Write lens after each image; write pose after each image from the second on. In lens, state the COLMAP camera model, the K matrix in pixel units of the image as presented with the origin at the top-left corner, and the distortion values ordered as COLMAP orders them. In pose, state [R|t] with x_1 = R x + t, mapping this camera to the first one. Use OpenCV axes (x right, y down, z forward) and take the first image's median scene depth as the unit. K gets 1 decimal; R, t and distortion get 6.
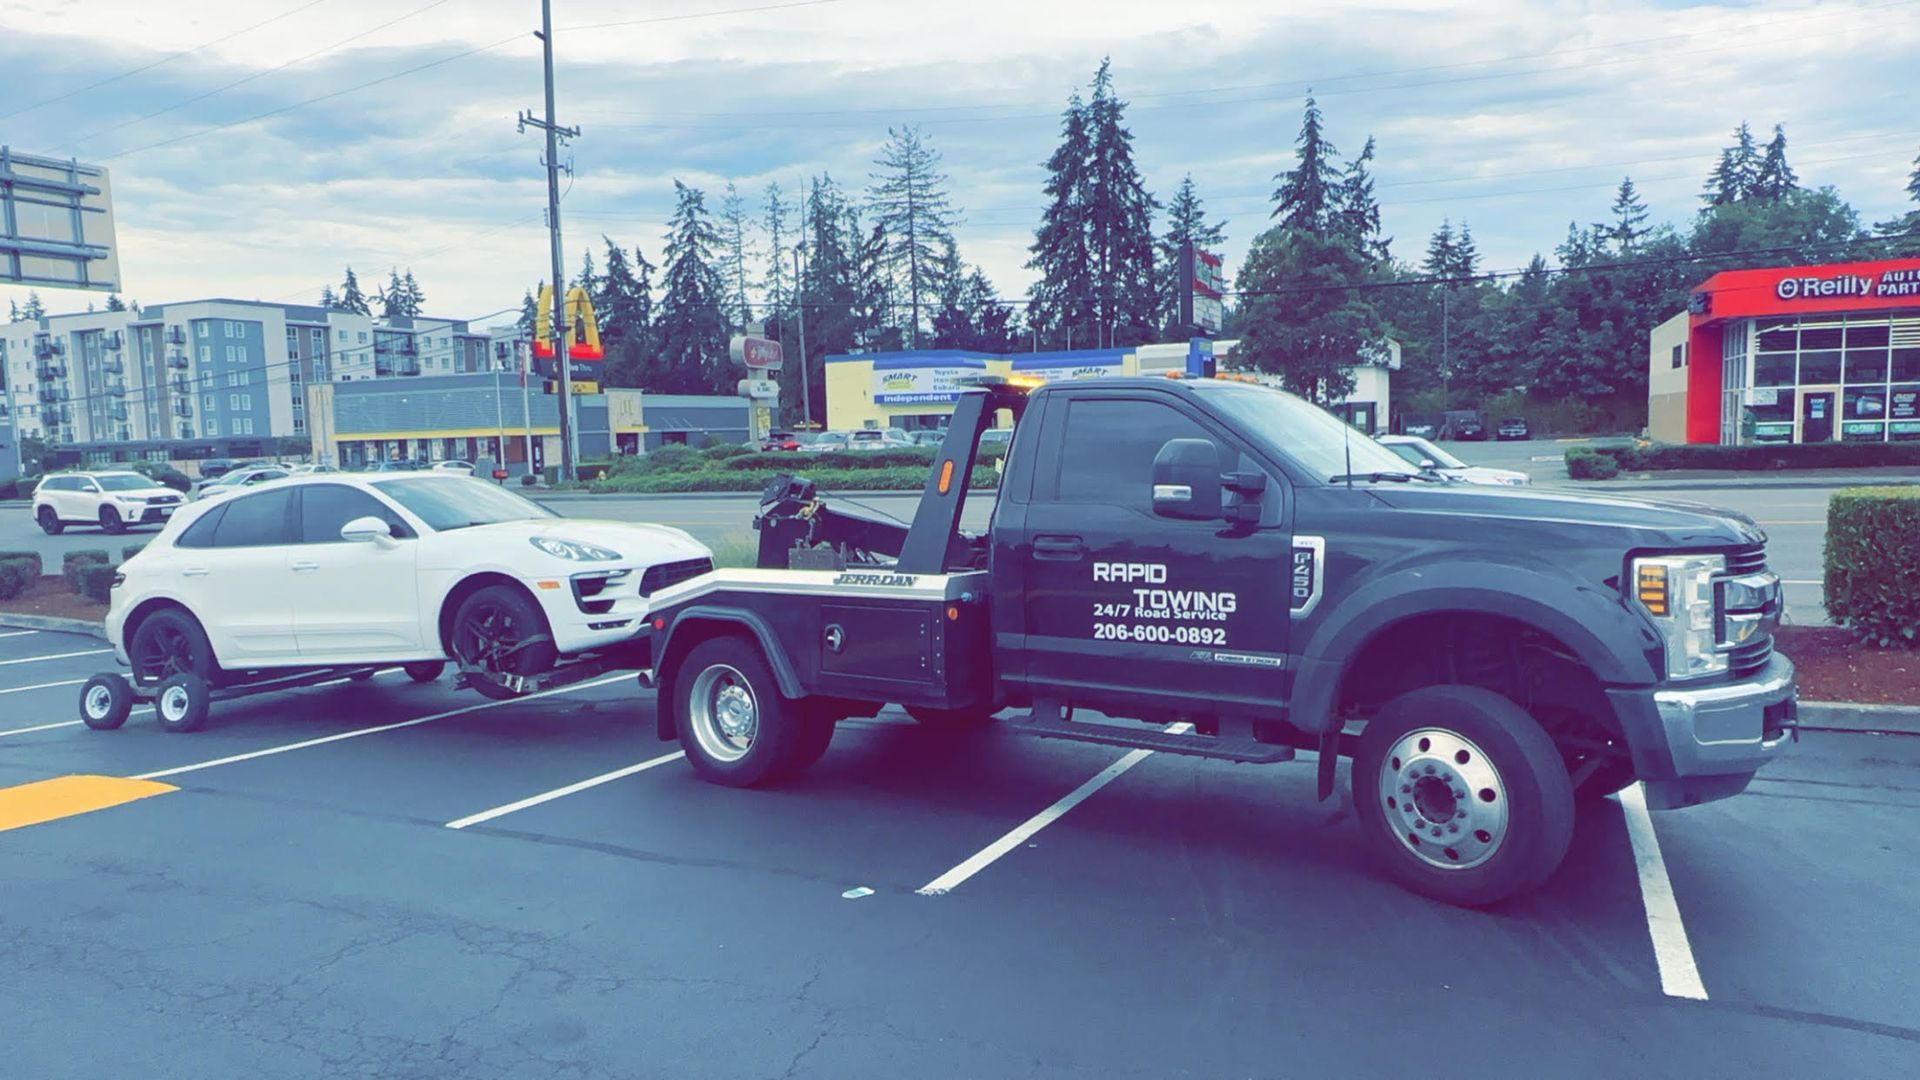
lens RADIAL K [[1206.0, 0, 960.0], [0, 1206.0, 540.0], [0, 0, 1]] dist [-0.002861, 0.000973]
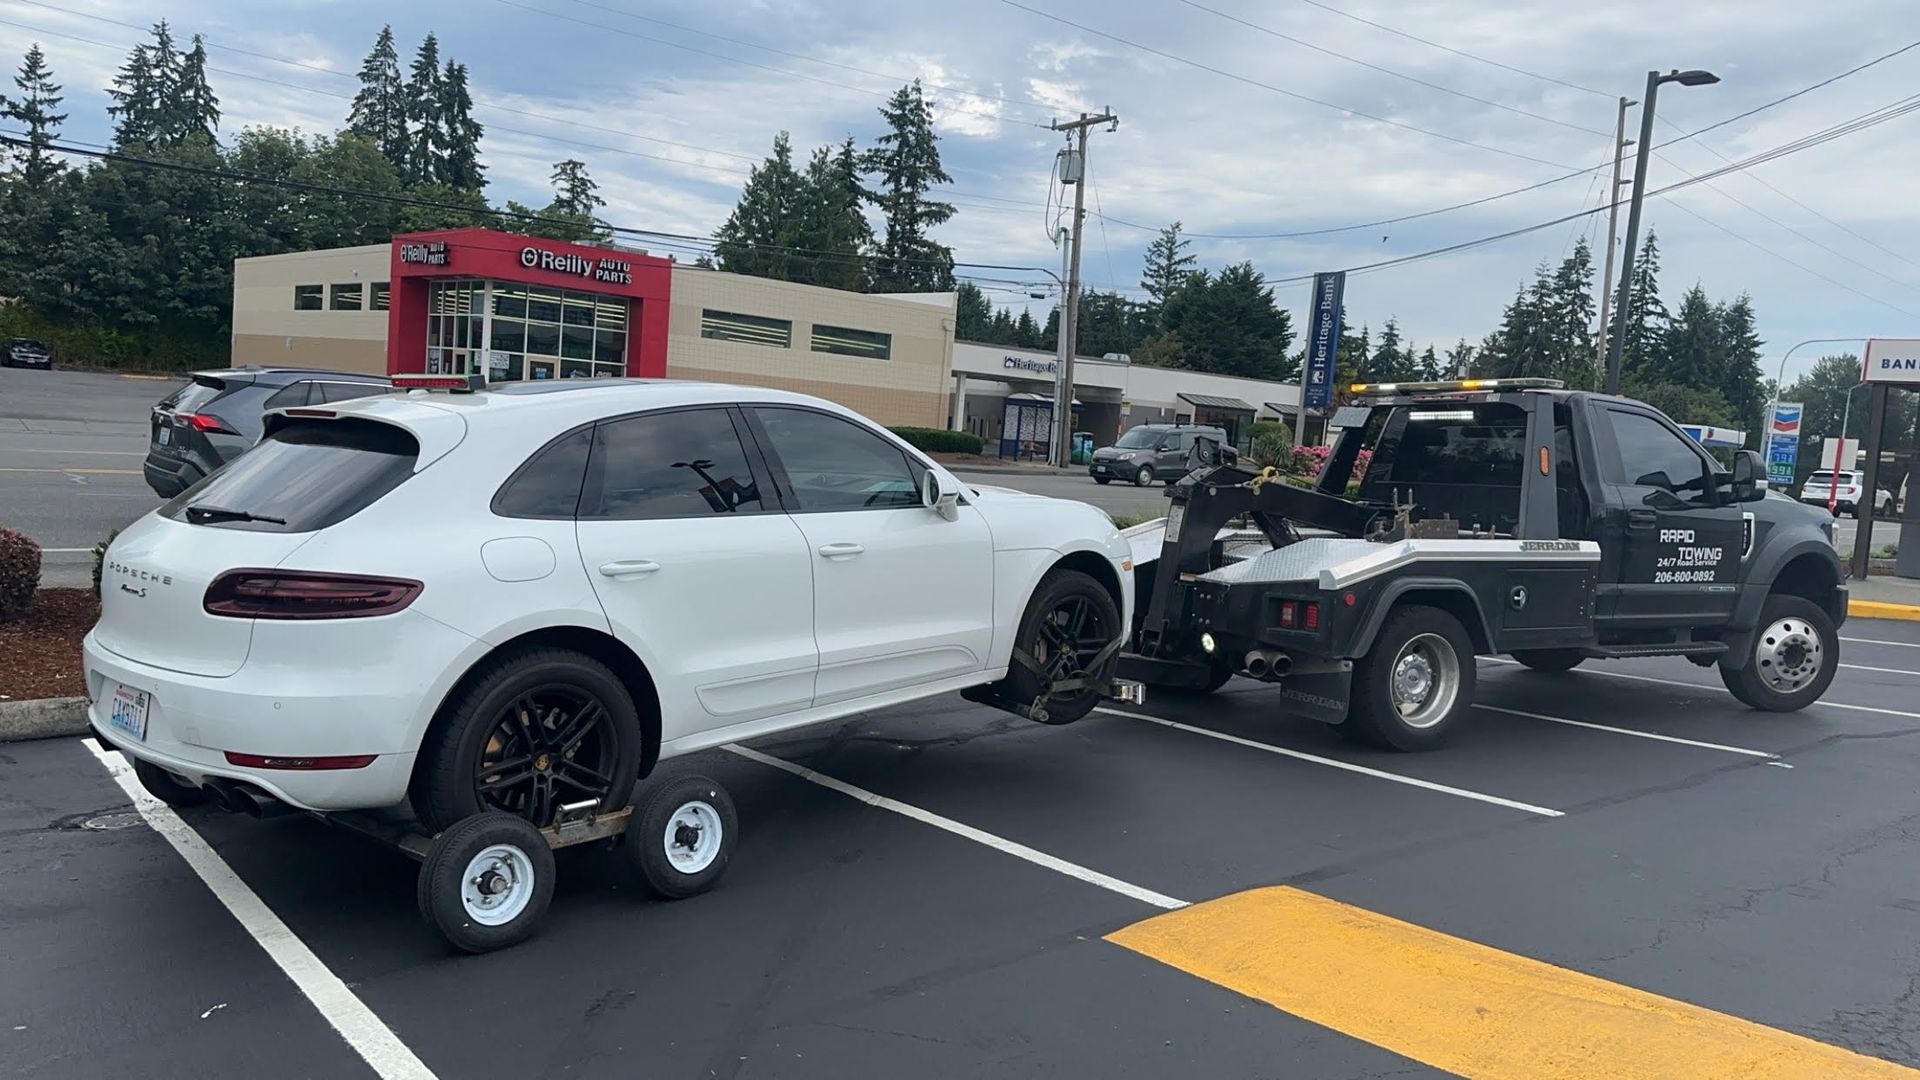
lens RADIAL K [[1404.4, 0, 957.7], [0, 1404.4, 569.6], [0, 0, 1]] dist [0.077391, -0.098662]
pose [[0.416888, -0.034728, 0.908294, -0.126404], [-0.010943, 0.999006, 0.043219, 0.000163], [-0.908892, -0.027957, 0.416093, 0.075222]]
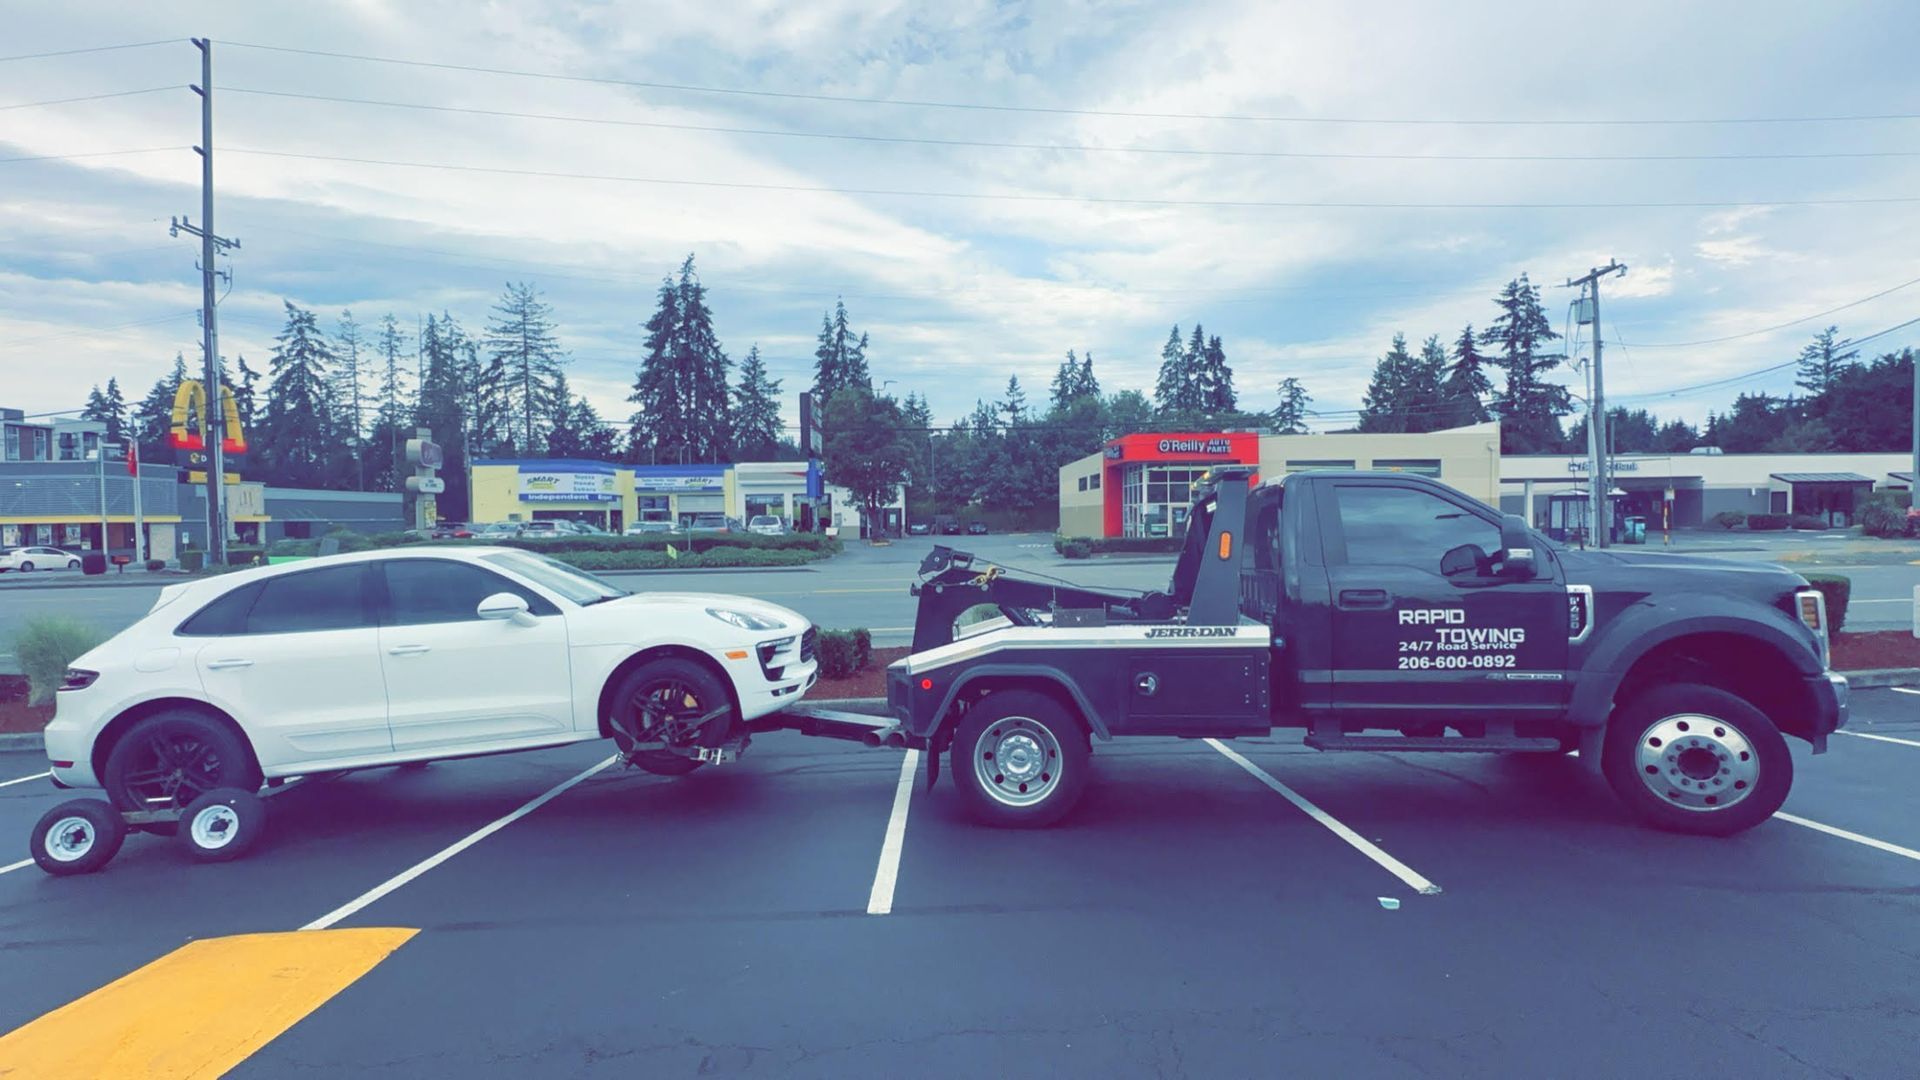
lens RADIAL K [[858.8, 0, 960.0], [0, 858.8, 540.0], [0, 0, 1]] dist [-0.001124, -0.000133]
pose [[0.895325, 0.005135, 0.445385, -0.051688], [0.028725, 0.997186, -0.069242, -0.000442], [-0.444487, 0.074788, 0.892658, 0.026994]]
